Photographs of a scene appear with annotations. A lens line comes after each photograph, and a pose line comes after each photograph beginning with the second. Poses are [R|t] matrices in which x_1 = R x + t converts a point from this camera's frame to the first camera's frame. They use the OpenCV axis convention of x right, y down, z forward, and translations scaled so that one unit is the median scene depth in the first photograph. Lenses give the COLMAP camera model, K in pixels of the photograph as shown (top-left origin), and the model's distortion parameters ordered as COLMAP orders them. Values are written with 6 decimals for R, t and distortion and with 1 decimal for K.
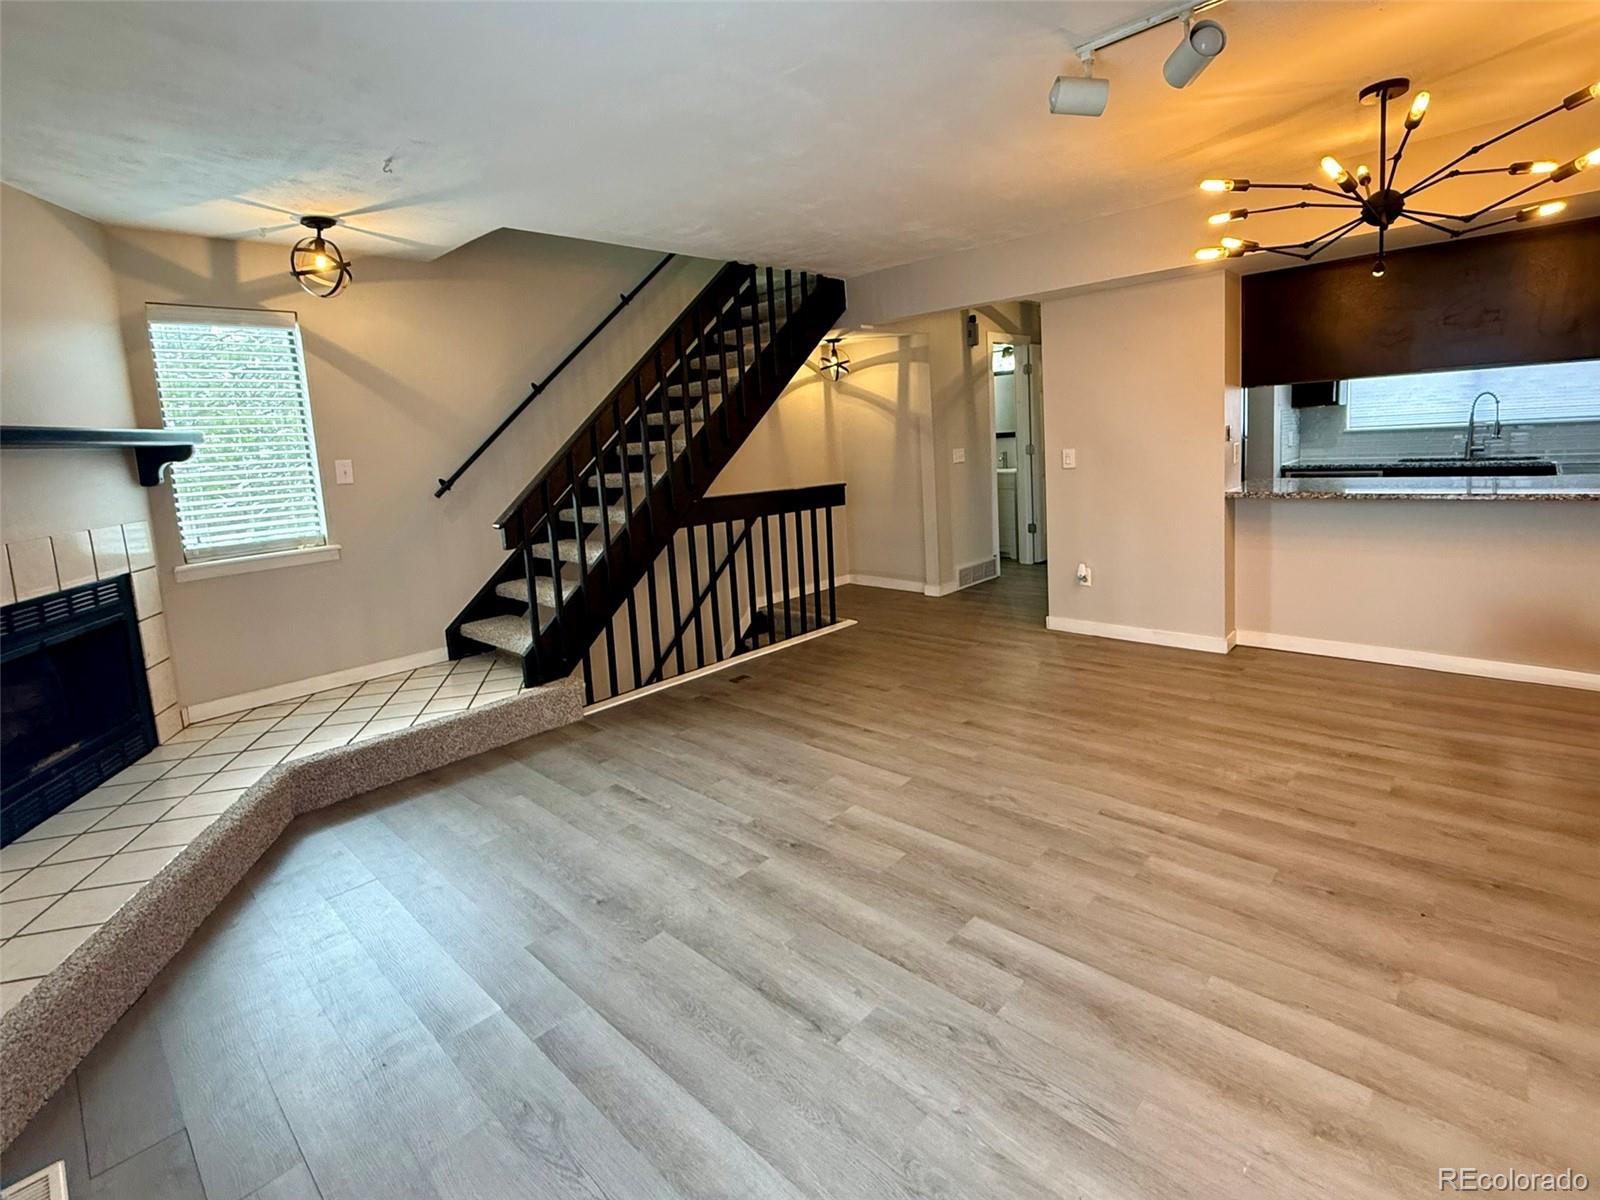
lens RADIAL K [[756.7, 0, 800.0], [0, 756.7, 600.0], [0, 0, 1]] dist [0.000029, -0.000158]
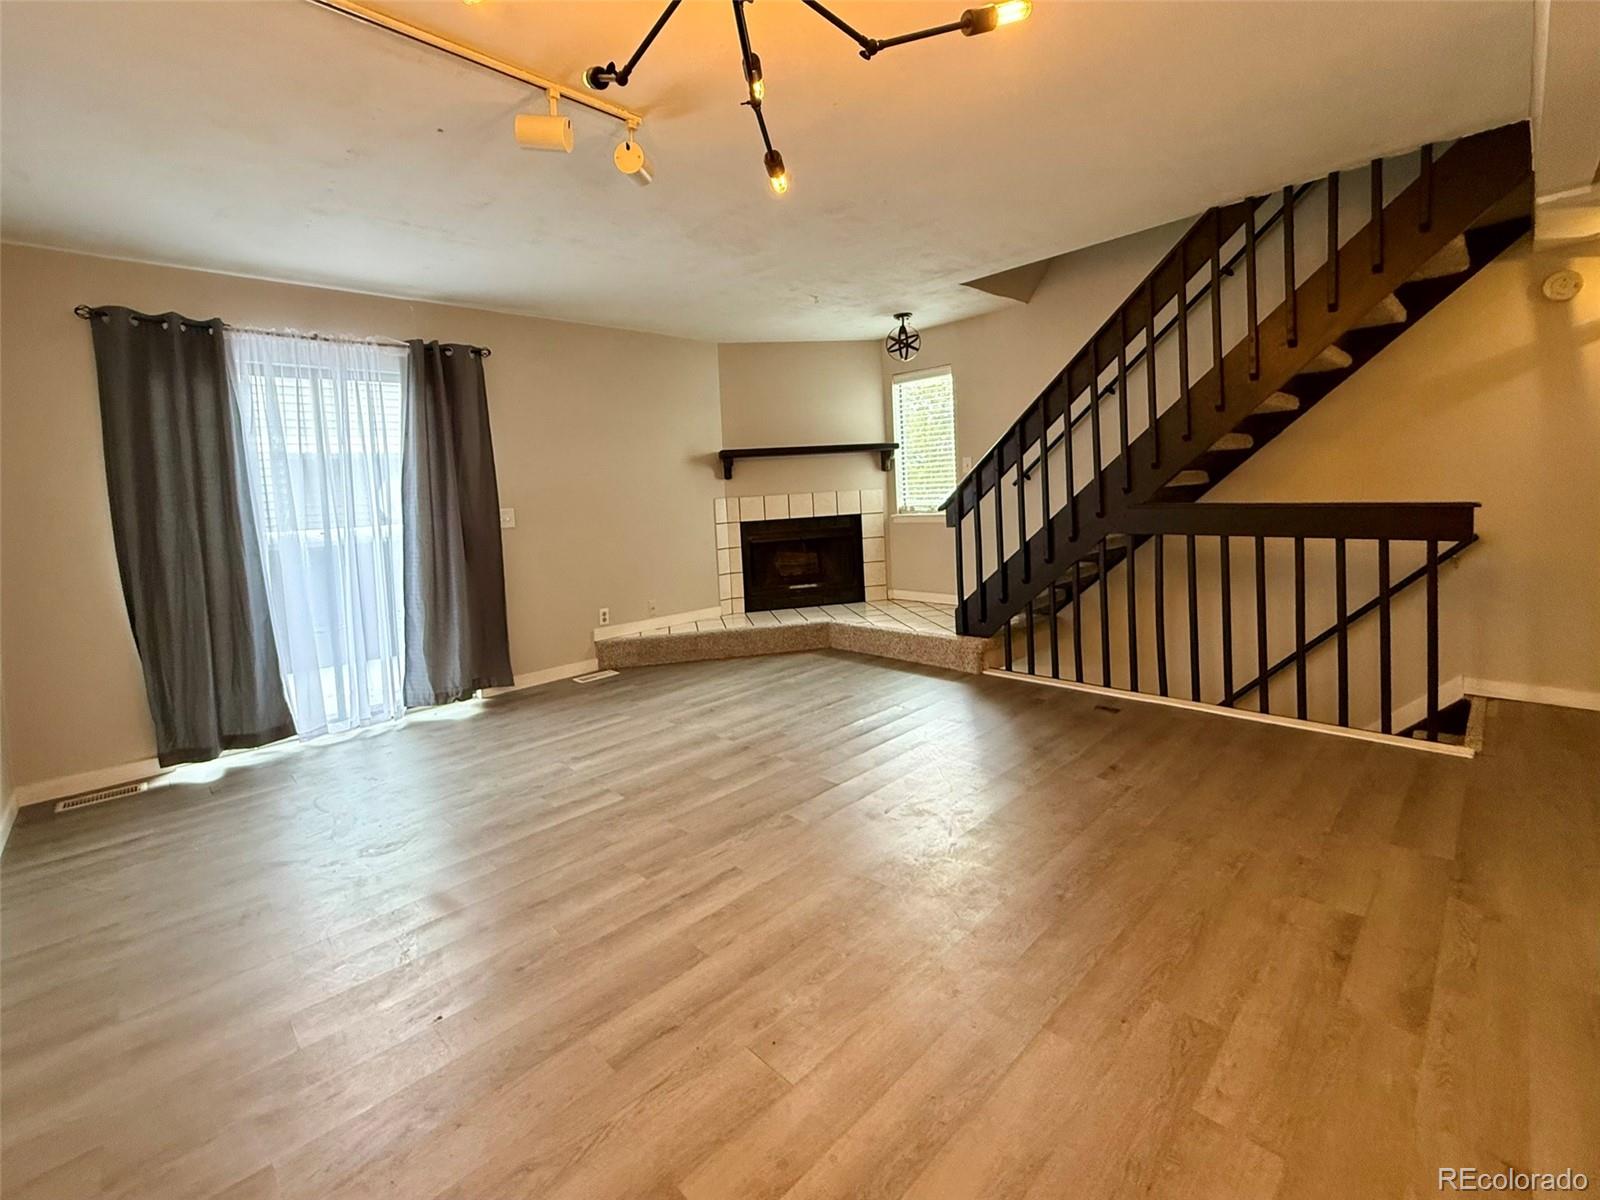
lens RADIAL K [[680.2, 0, 800.0], [0, 680.2, 600.0], [0, 0, 1]] dist [-0.000317, -0.000149]
pose [[-0.035159, 0.220936, -0.974654, 0.845899], [-0.153727, 0.962455, 0.223716, -0.175115], [0.987488, 0.157696, 0.000125, 0.764152]]
